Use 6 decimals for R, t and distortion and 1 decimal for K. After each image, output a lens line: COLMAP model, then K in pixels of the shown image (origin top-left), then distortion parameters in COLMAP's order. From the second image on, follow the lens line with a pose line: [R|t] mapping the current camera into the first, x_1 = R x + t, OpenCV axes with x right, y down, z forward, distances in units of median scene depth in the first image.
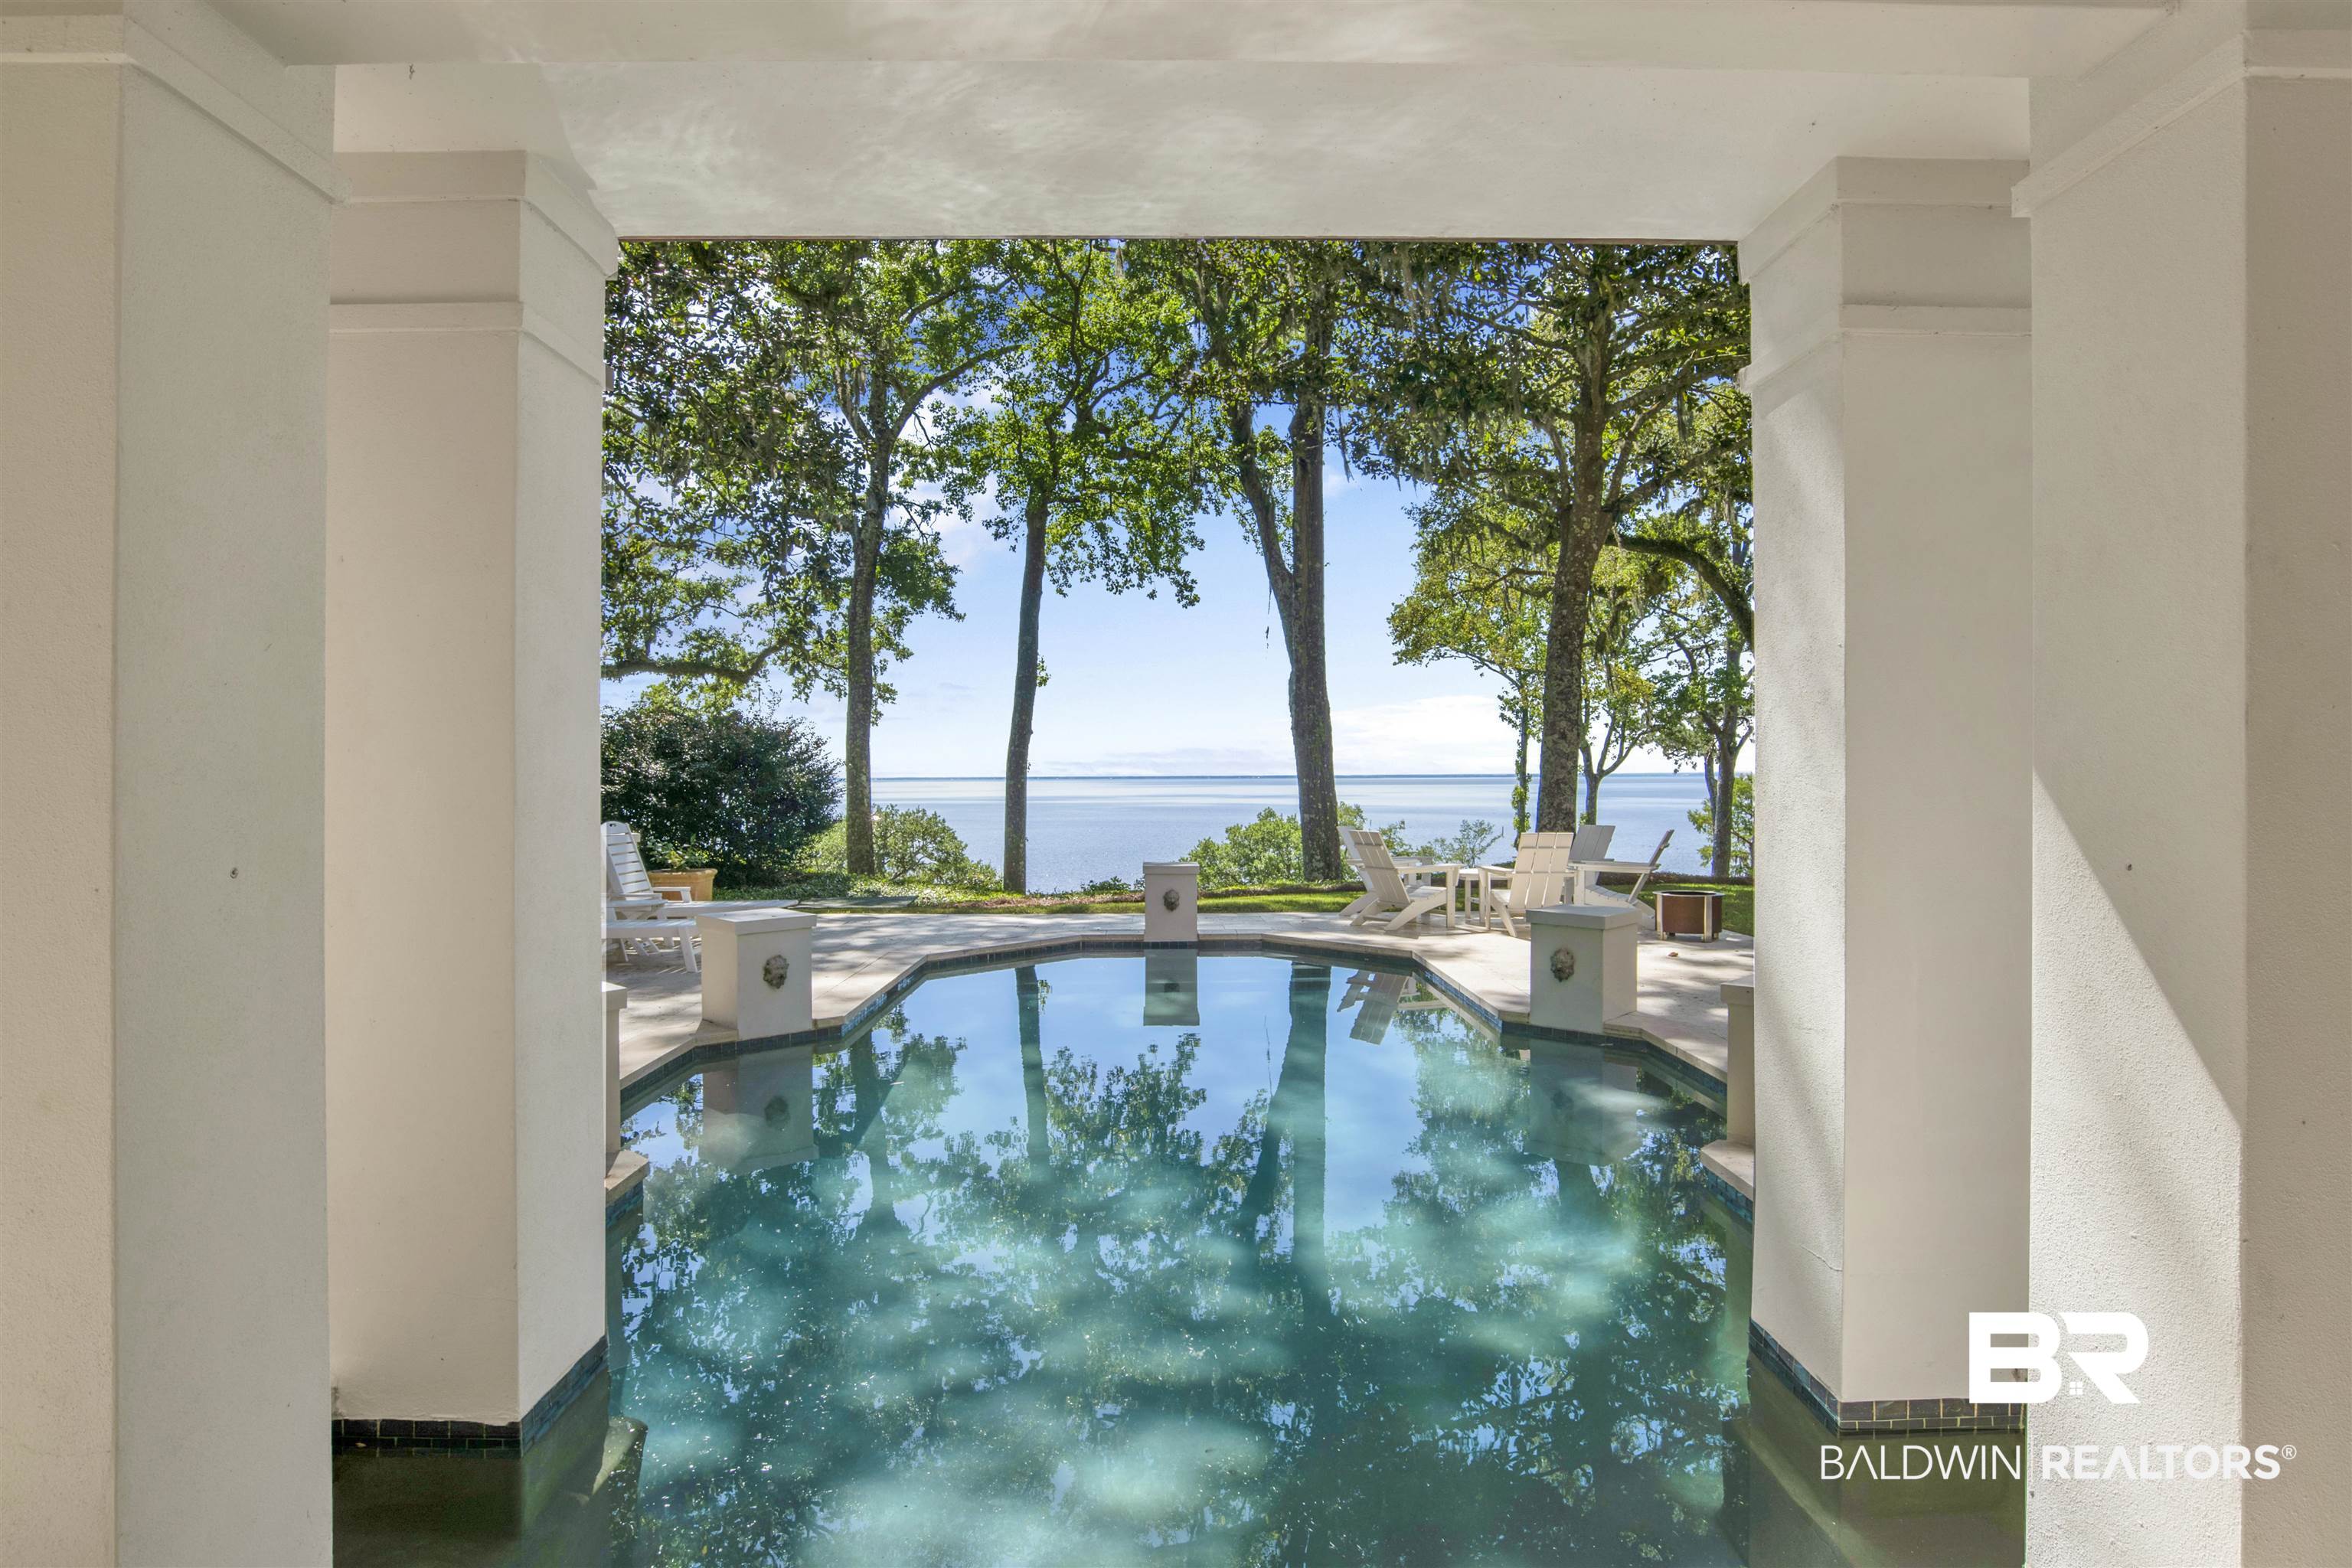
lens RADIAL K [[1272.4, 0, 1188.4], [0, 1272.4, 774.8], [0, 0, 1]] dist [-0.073114, -0.000041]
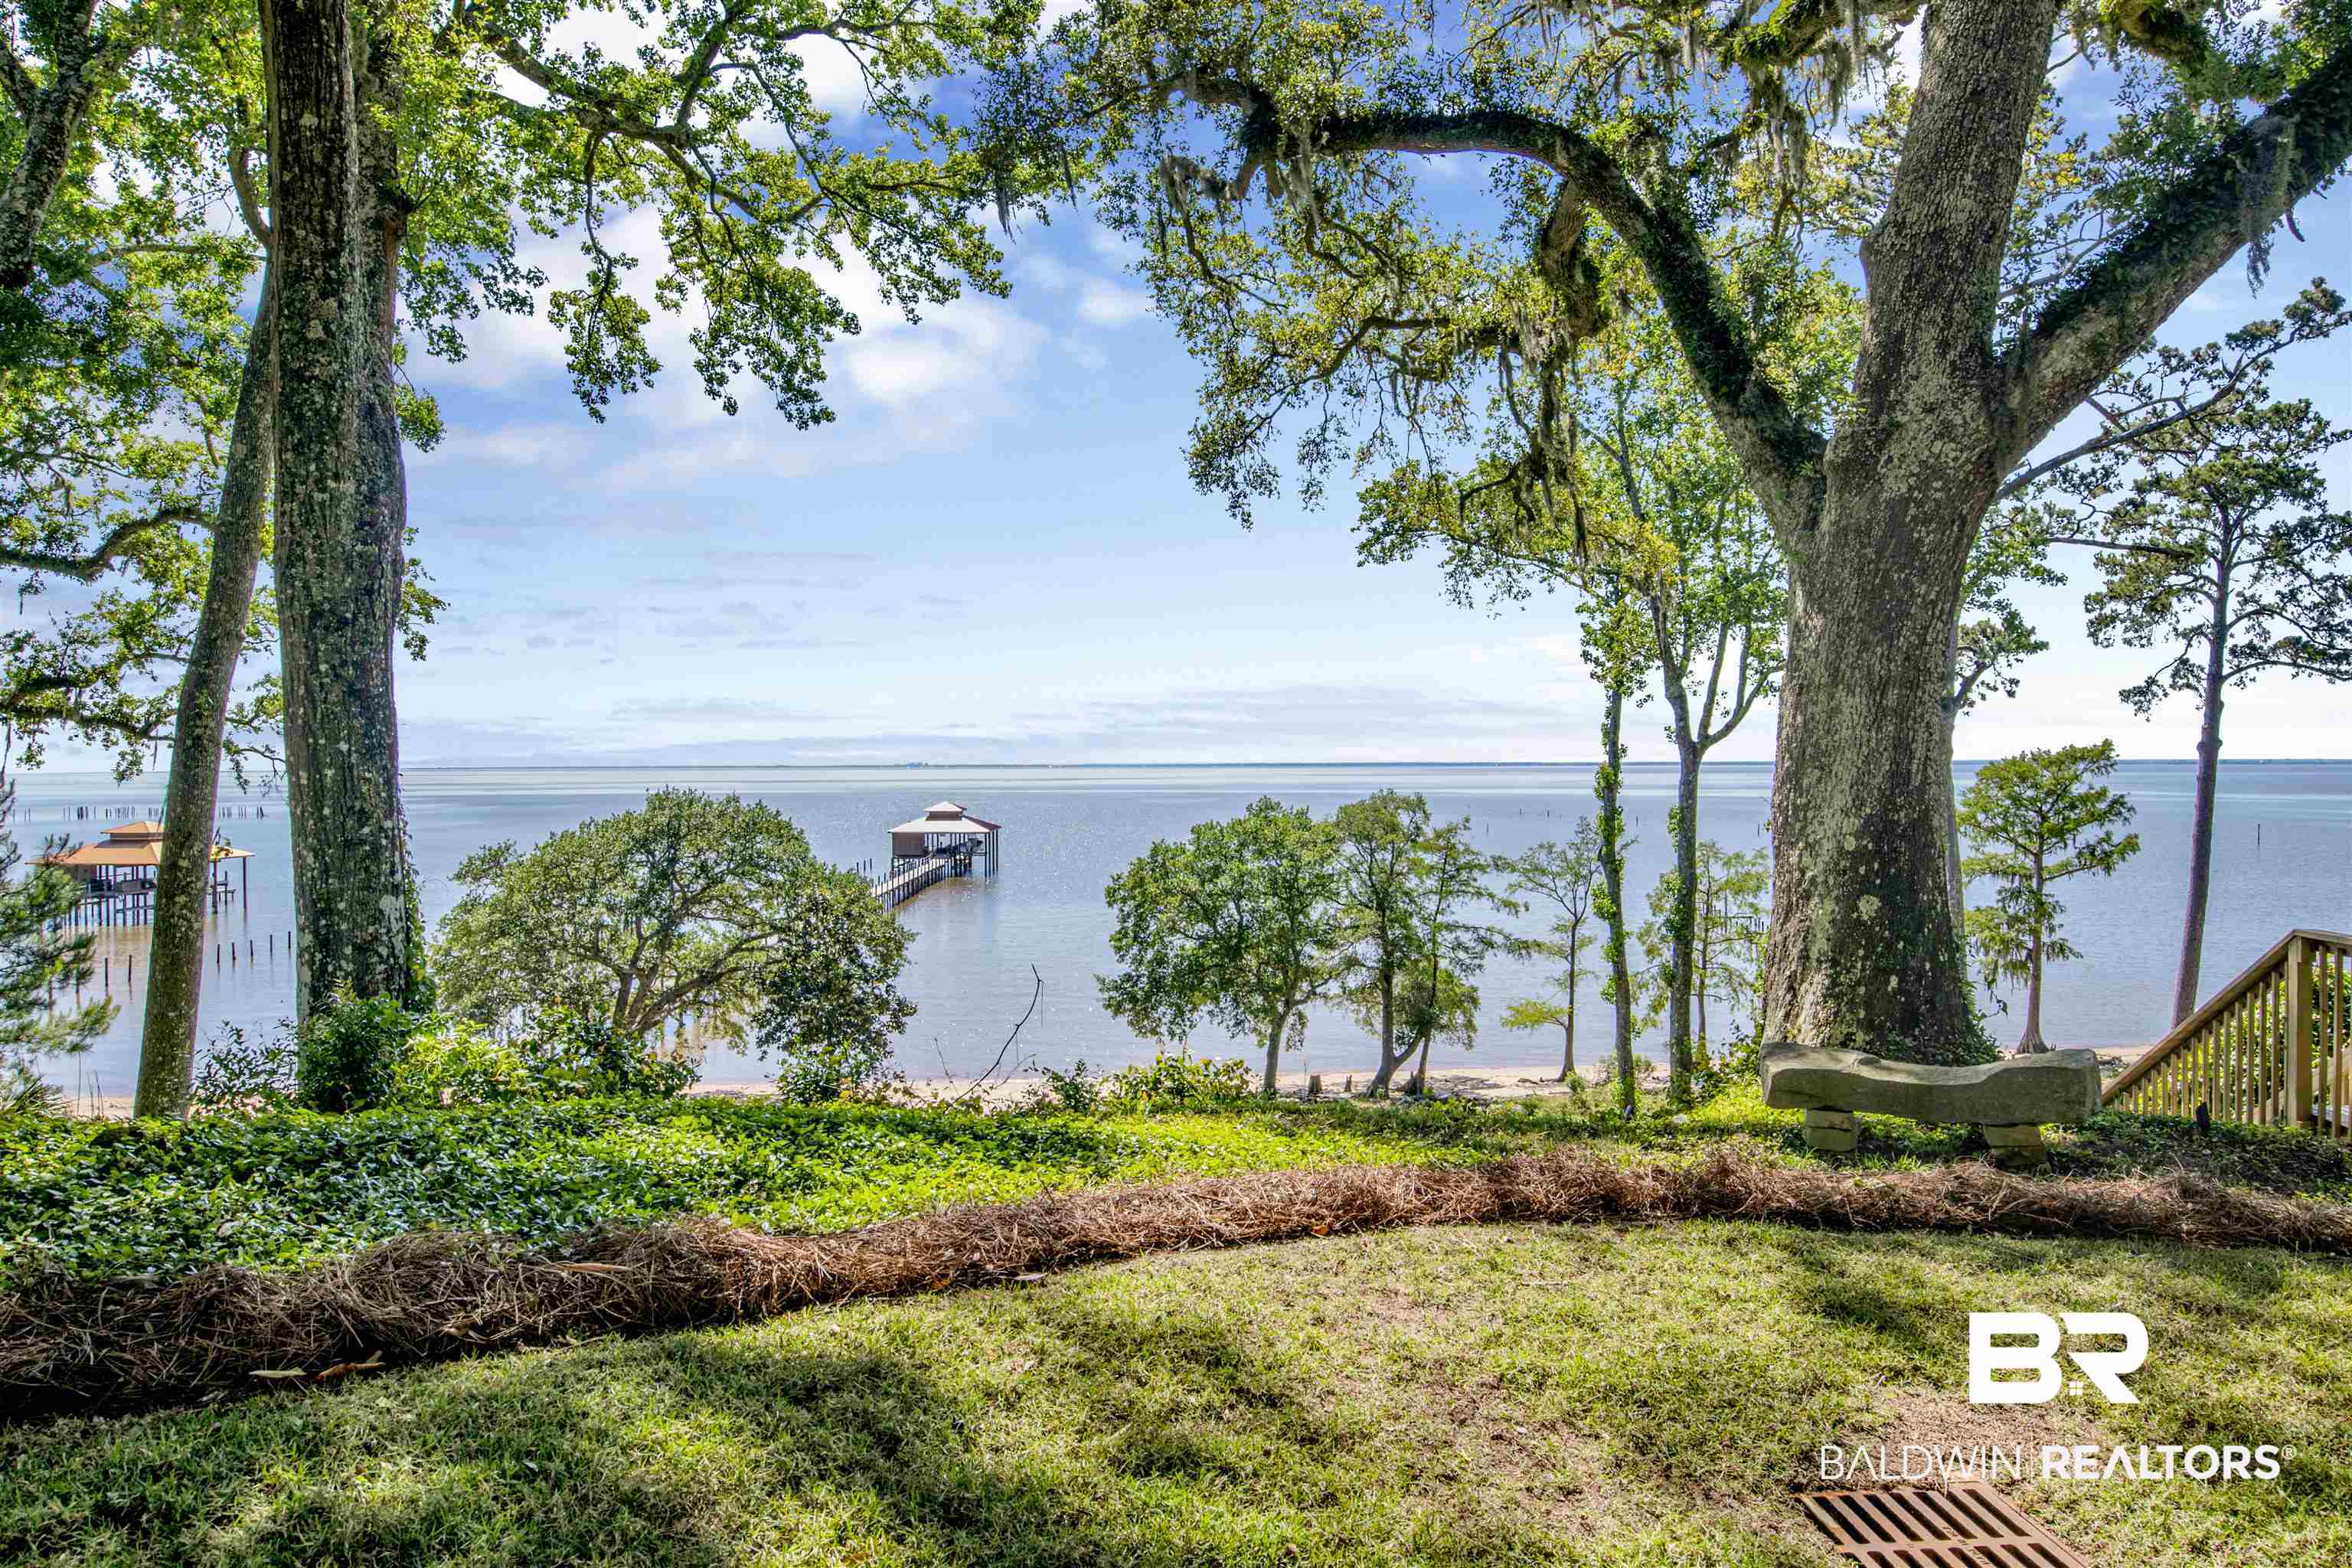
lens RADIAL K [[1493.8, 0, 1168.3], [0, 1493.8, 773.6], [0, 0, 1]] dist [-0.078574, 0.033028]
pose [[0.988795, 0.001094, -0.149274, 0.254992], [0.000118, 0.999967, 0.008107, 0.012111], [0.149278, -0.008034, 0.988763, 0.387349]]
